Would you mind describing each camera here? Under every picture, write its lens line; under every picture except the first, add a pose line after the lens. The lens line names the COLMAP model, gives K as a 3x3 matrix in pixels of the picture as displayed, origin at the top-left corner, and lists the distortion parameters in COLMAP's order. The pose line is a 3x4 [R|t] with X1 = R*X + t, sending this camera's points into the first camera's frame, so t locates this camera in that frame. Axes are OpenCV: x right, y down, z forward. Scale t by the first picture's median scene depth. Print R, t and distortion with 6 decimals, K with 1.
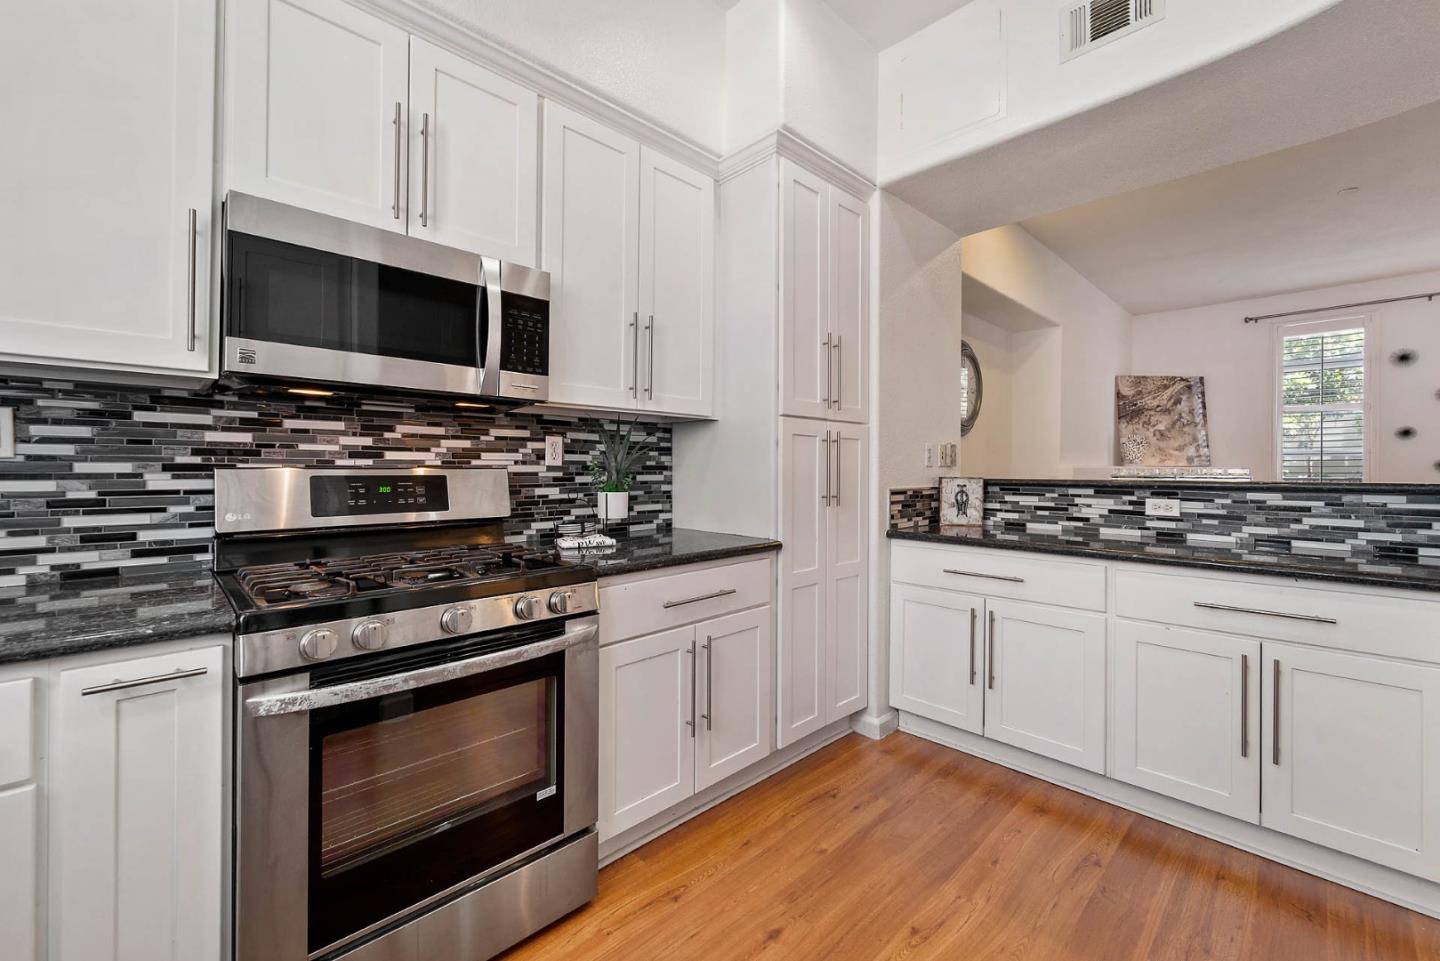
lens RADIAL K [[572.5, 0, 727.9], [0, 572.5, 468.9], [0, 0, 1]] dist [0.000741, 0.000145]
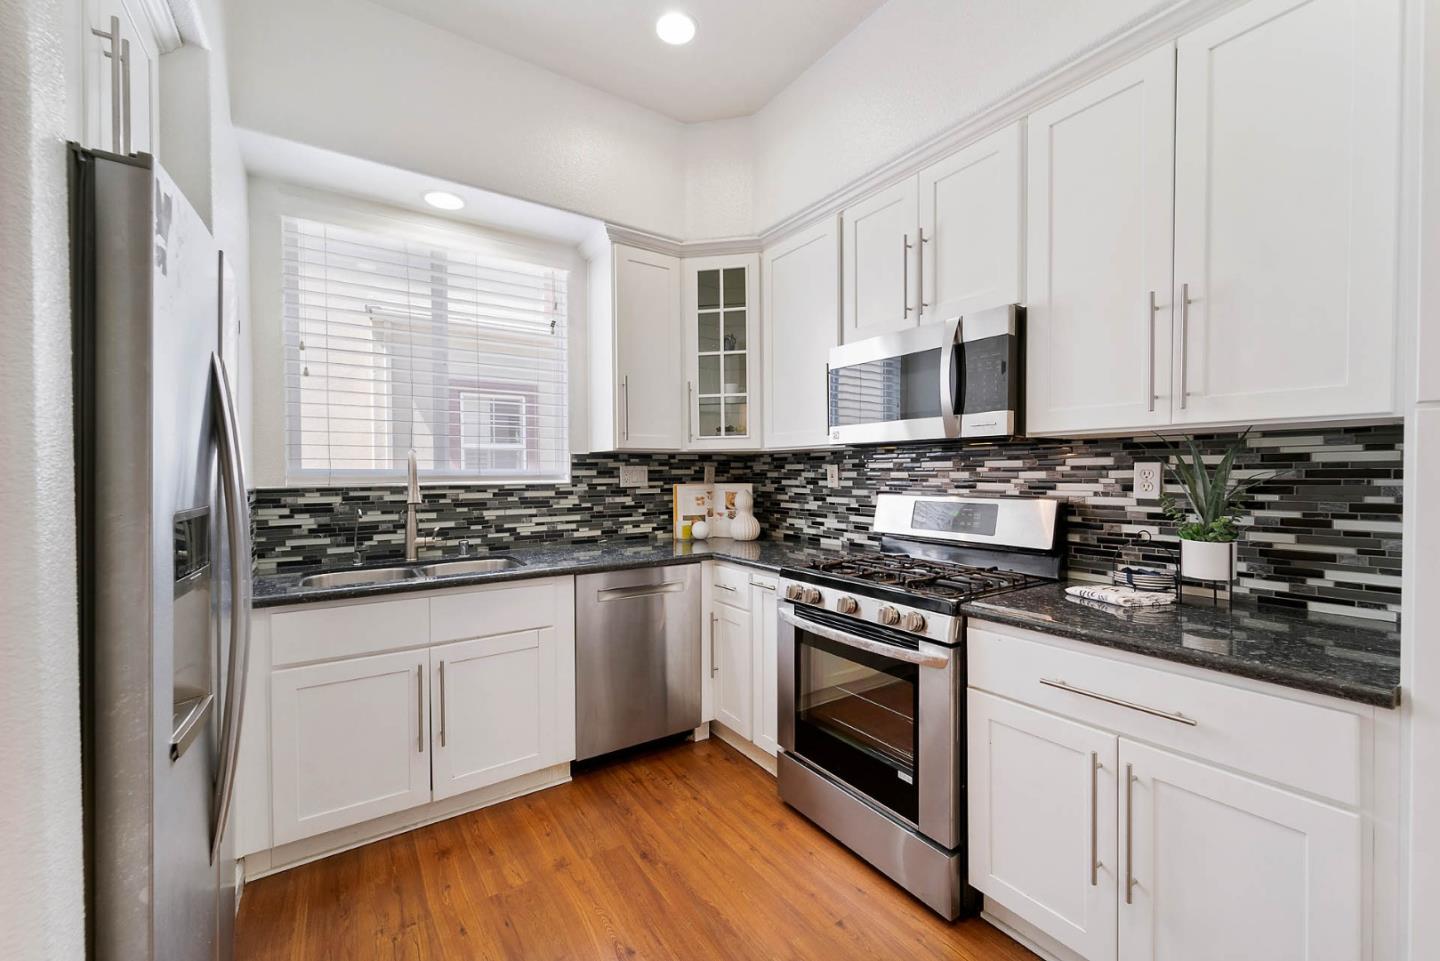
lens RADIAL K [[575.4, 0, 713.1], [0, 575.4, 482.9], [0, 0, 1]] dist [0.018334, 0.000000]
pose [[-0.177295, 0.016014, -0.984027, 0.577678], [0.004393, 0.999871, 0.015480, -0.041020], [0.984148, -0.001578, -0.177342, 0.510295]]
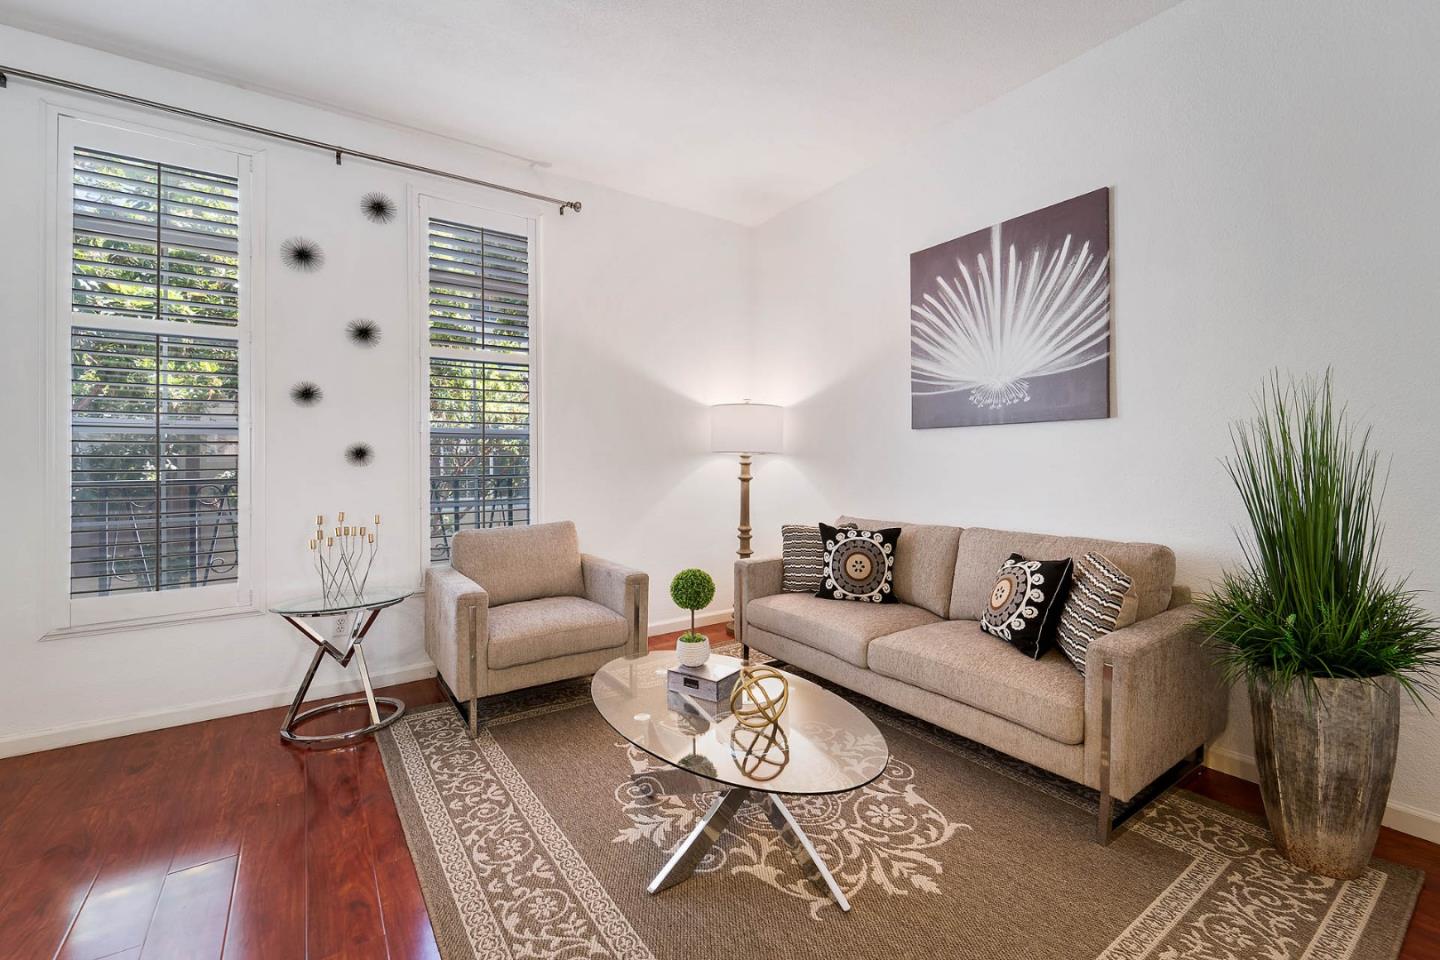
lens RADIAL K [[590.9, 0, 722.9], [0, 590.9, 458.8], [0, 0, 1]] dist [0.001404, 0.000011]
pose [[0.145171, 0.001528, 0.989405, 1.577969], [0.006592, 0.999975, -0.002511, 0.006243], [-0.989385, 0.006887, 0.145157, 1.219255]]
